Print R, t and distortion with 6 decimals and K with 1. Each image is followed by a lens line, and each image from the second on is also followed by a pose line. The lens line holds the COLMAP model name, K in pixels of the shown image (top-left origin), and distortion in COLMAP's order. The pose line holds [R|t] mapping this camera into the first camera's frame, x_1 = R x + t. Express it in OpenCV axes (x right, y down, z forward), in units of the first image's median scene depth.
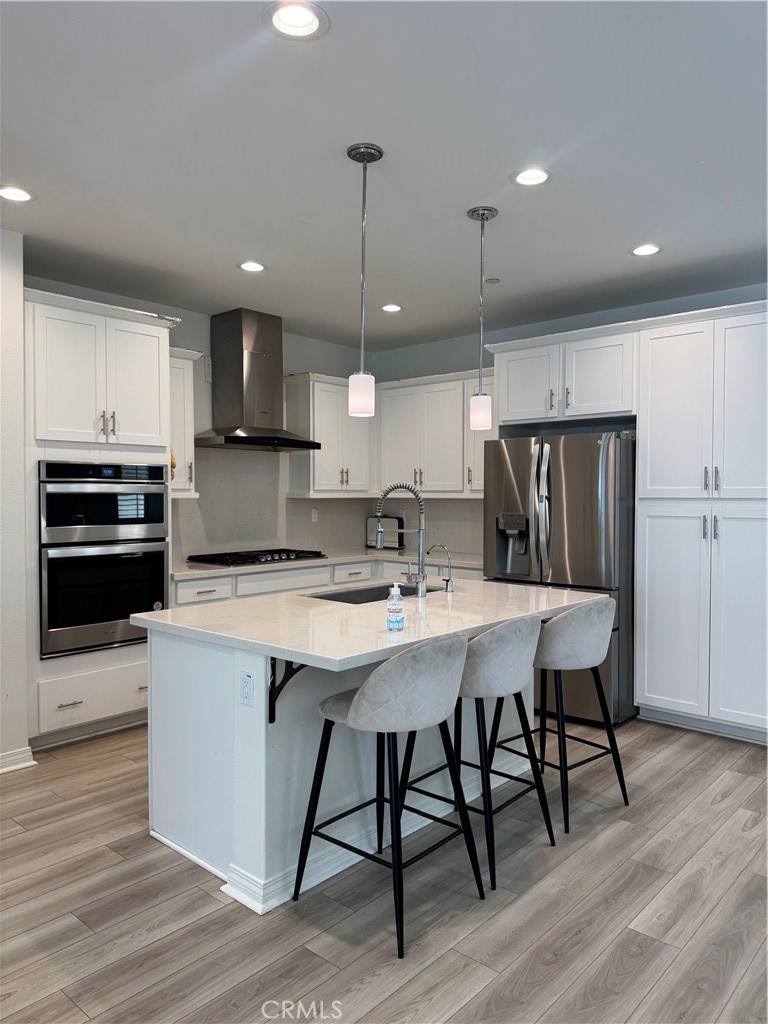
lens RADIAL K [[734.2, 0, 380.9], [0, 734.2, 506.8], [0, 0, 1]] dist [0.084177, -0.078910]
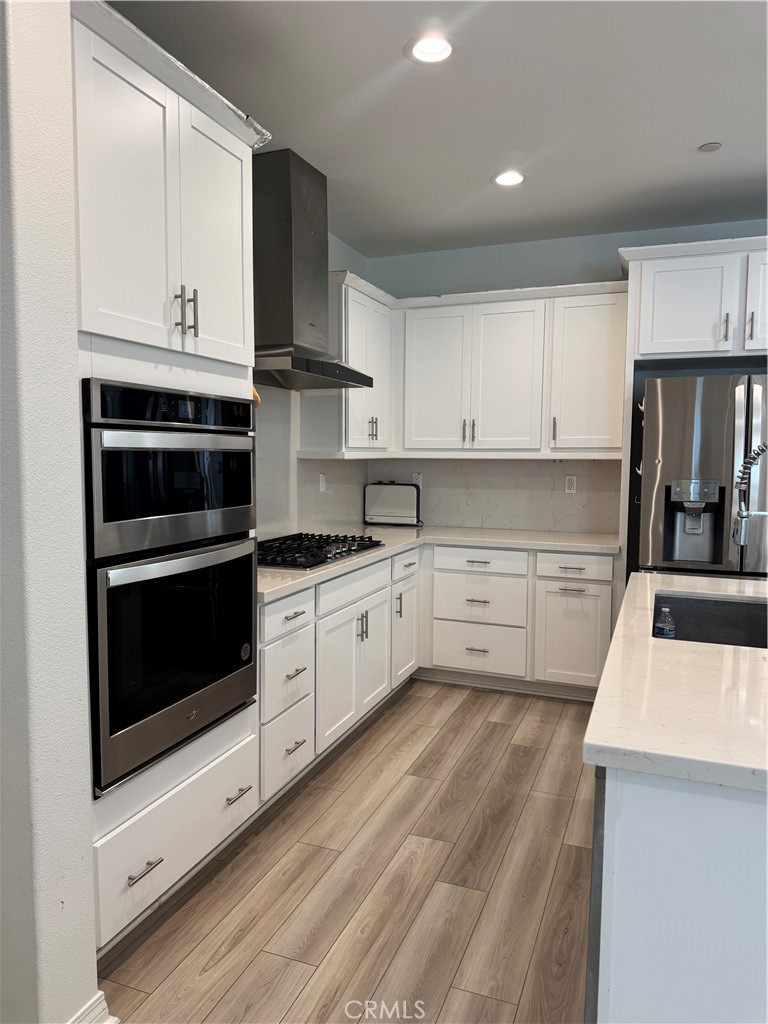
lens RADIAL K [[734.2, 0, 385.8], [0, 734.2, 512.5], [0, 0, 1]] dist [0.084177, -0.078910]
pose [[0.929599, -0.027423, 0.367551, -0.389305], [0.003944, 0.997911, 0.064479, -0.007324], [-0.368552, -0.058490, 0.927765, 0.426779]]
